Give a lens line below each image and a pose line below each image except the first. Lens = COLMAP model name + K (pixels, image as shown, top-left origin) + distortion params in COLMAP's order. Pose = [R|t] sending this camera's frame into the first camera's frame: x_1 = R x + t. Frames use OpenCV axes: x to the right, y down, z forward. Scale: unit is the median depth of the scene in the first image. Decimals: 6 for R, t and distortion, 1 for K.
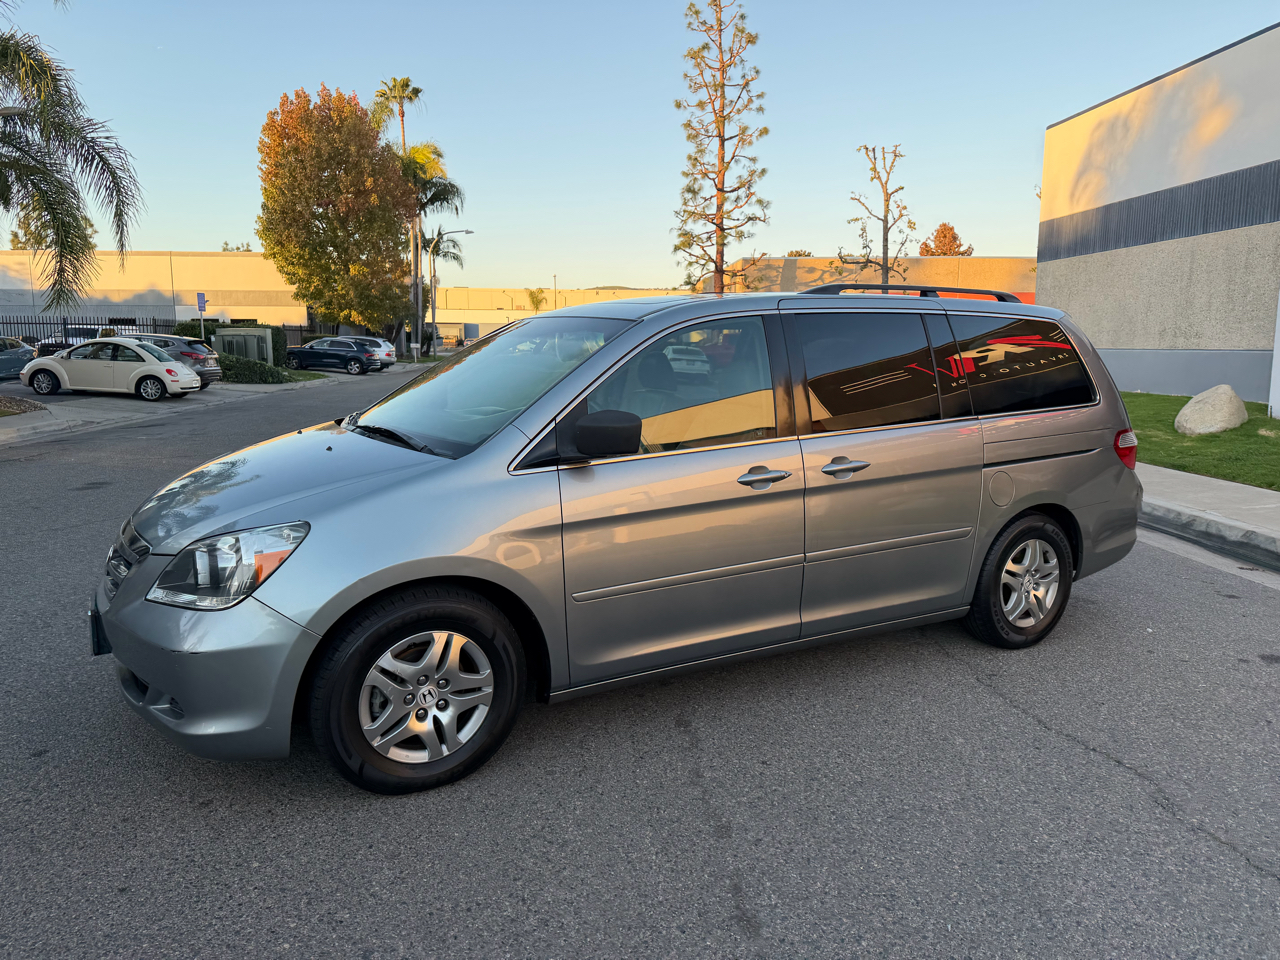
lens RADIAL K [[895.9, 0, 638.0], [0, 895.9, 490.1], [0, 0, 1]] dist [0.058352, -0.083996]
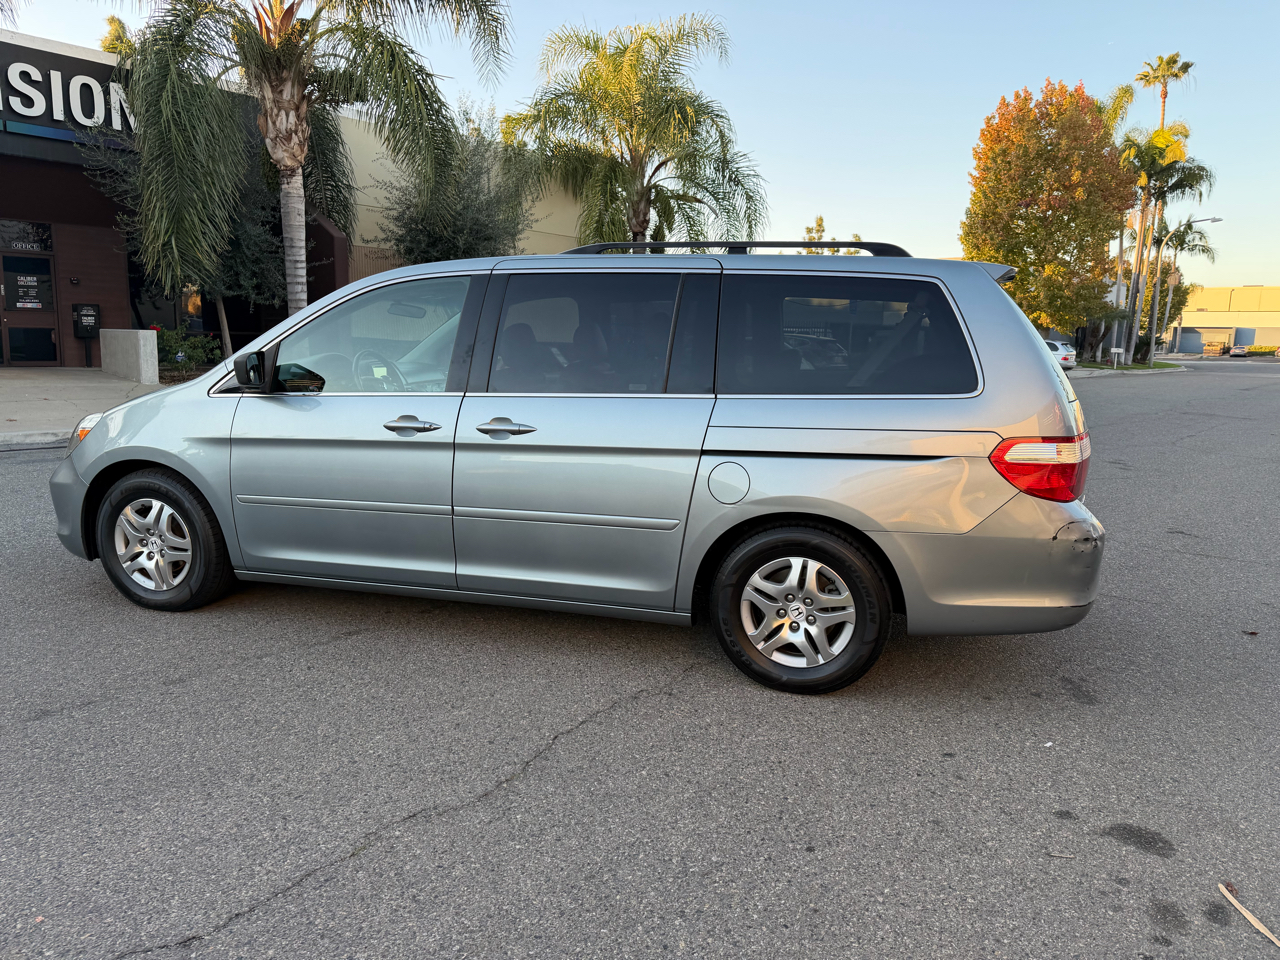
lens RADIAL K [[888.5, 0, 637.4], [0, 888.5, 496.4], [0, 0, 1]] dist [0.040381, -0.048682]
pose [[0.700040, 0.134715, -0.701282, 0.080515], [-0.133349, 0.989431, 0.056954, -0.002056], [0.701543, 0.053645, 0.710605, 0.031978]]
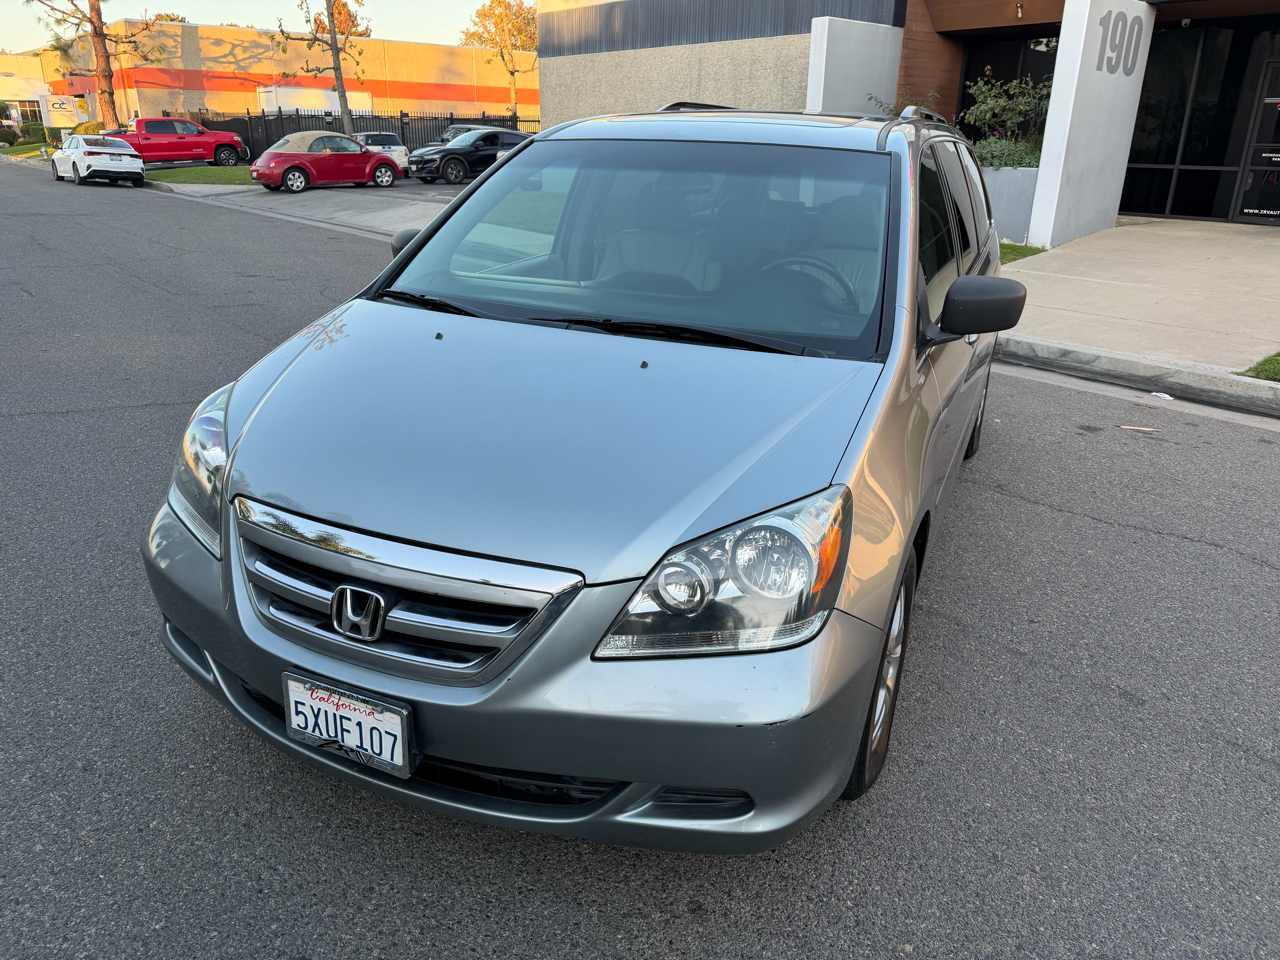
lens RADIAL K [[914.7, 0, 661.6], [0, 914.7, 467.5], [0, 0, 1]] dist [0.022898, -0.035735]
pose [[0.796362, -0.186813, 0.575247, -0.048976], [0.076709, 0.974619, 0.210317, -0.006968], [-0.599937, -0.123361, 0.790480, 0.031559]]
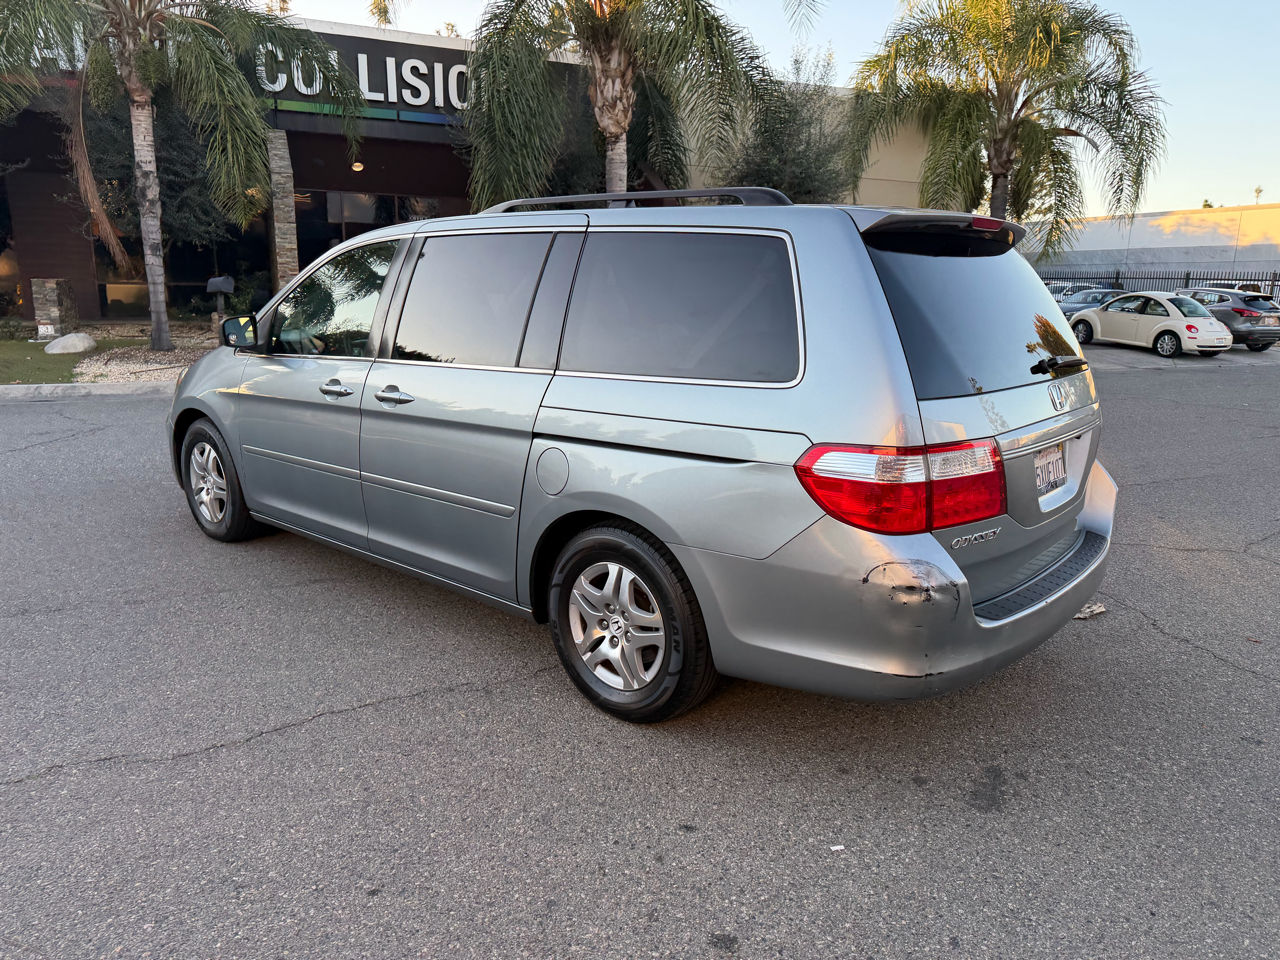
lens RADIAL K [[888.5, 0, 637.4], [0, 888.5, 496.4], [0, 0, 1]] dist [0.040381, -0.048682]
pose [[0.325043, 0.217521, -0.920343, 0.096403], [-0.168703, 0.970915, 0.169892, -0.010141], [0.930530, 0.100043, 0.352285, 0.071381]]
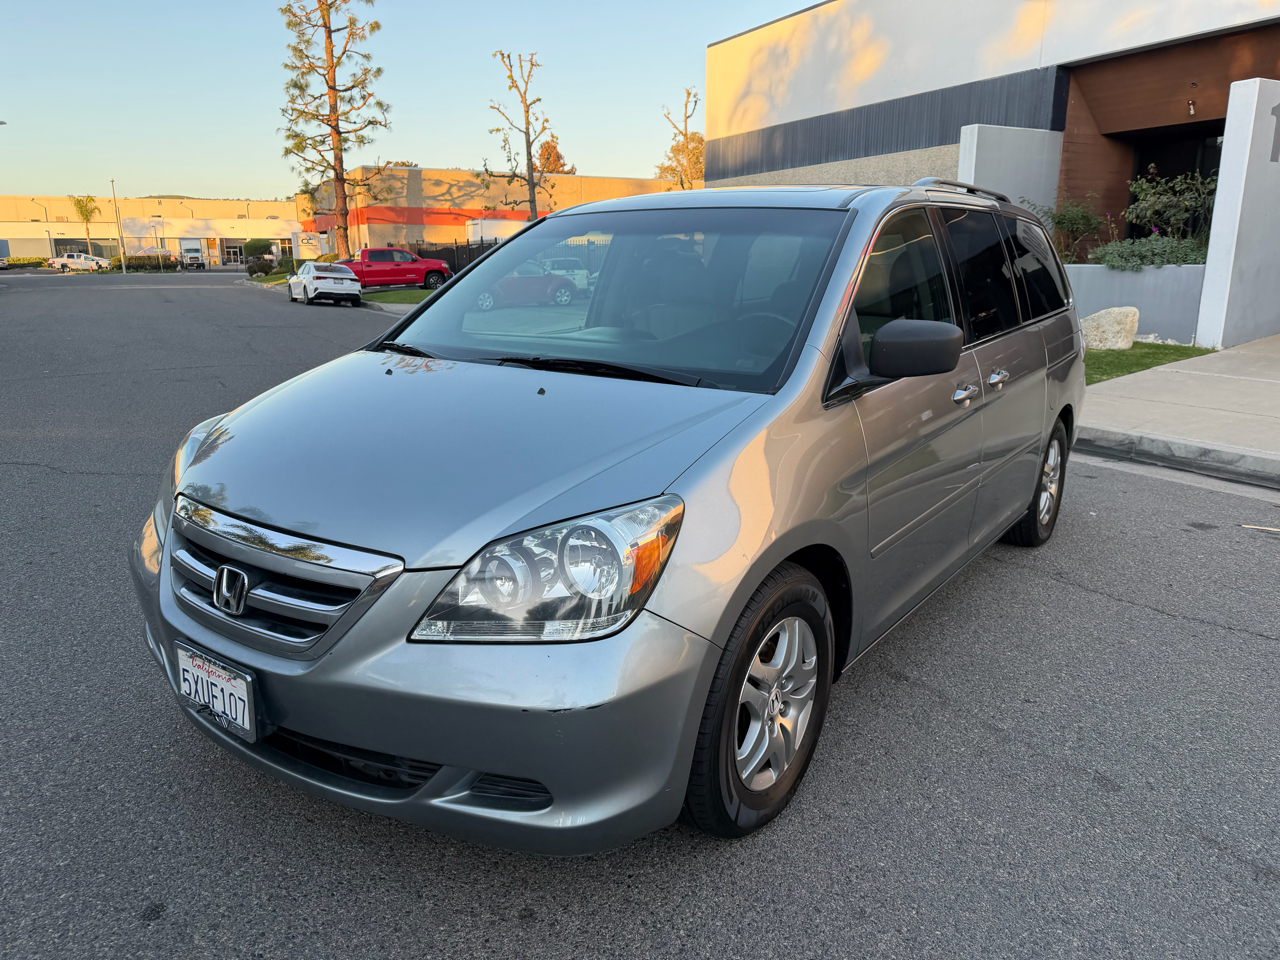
lens RADIAL K [[912.8, 0, 640.0], [0, 912.8, 480.0], [0, 0, 1]] dist [0.030134, -0.044099]
pose [[0.909217, -0.098404, 0.404526, -0.038456], [0.069432, 0.993897, 0.085718, -0.001851], [-0.410492, -0.049849, 0.910501, 0.022524]]
